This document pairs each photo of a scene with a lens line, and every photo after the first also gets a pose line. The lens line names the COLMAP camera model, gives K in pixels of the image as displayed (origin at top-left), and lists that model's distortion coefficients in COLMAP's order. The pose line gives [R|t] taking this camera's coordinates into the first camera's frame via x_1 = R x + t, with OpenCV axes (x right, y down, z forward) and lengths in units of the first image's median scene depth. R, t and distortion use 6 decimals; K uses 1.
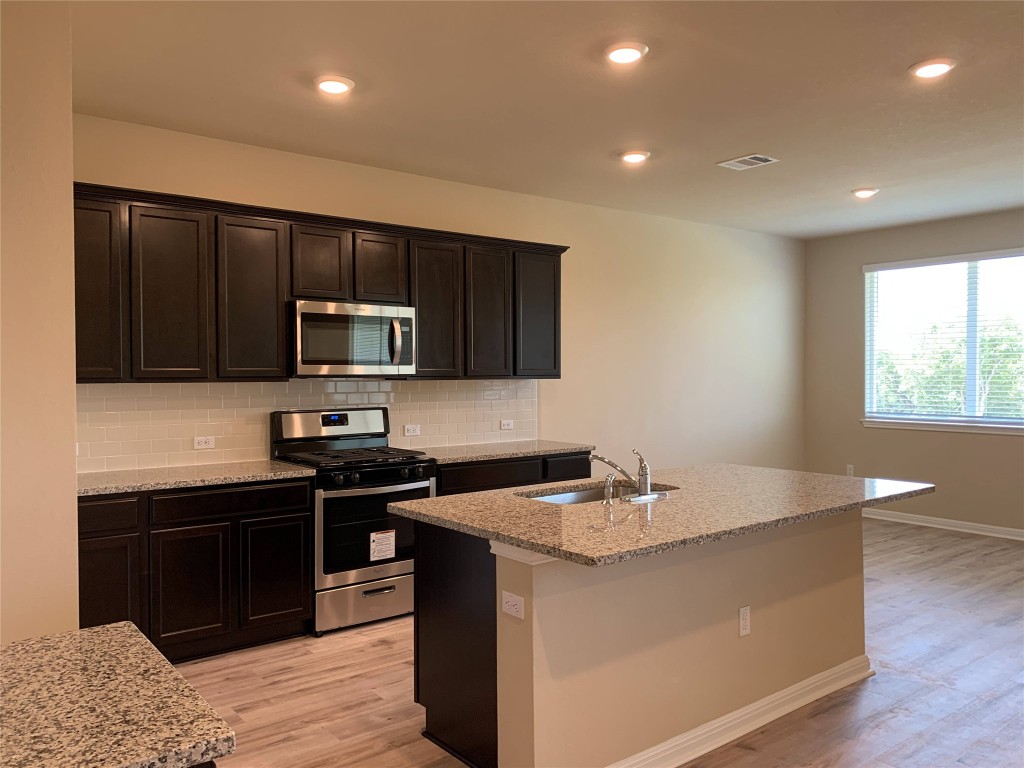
lens RADIAL K [[773.6, 0, 510.0], [0, 773.6, 383.0], [0, 0, 1]] dist [0.009614, -0.011864]
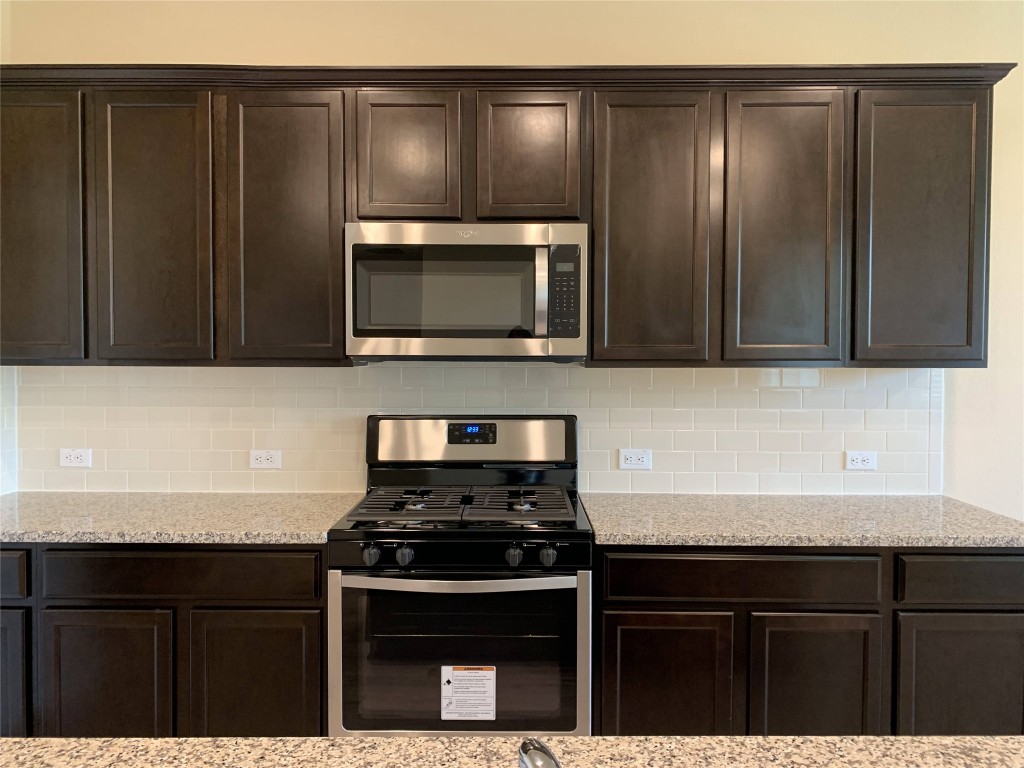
lens RADIAL K [[773.6, 0, 510.9], [0, 773.6, 369.7], [0, 0, 1]] dist [0.009614, -0.011864]
pose [[0.776328, 0.017204, -0.630094, 0.163668], [-0.012045, 0.999850, 0.012459, -0.008067], [0.630214, -0.002082, 0.776419, 0.591208]]
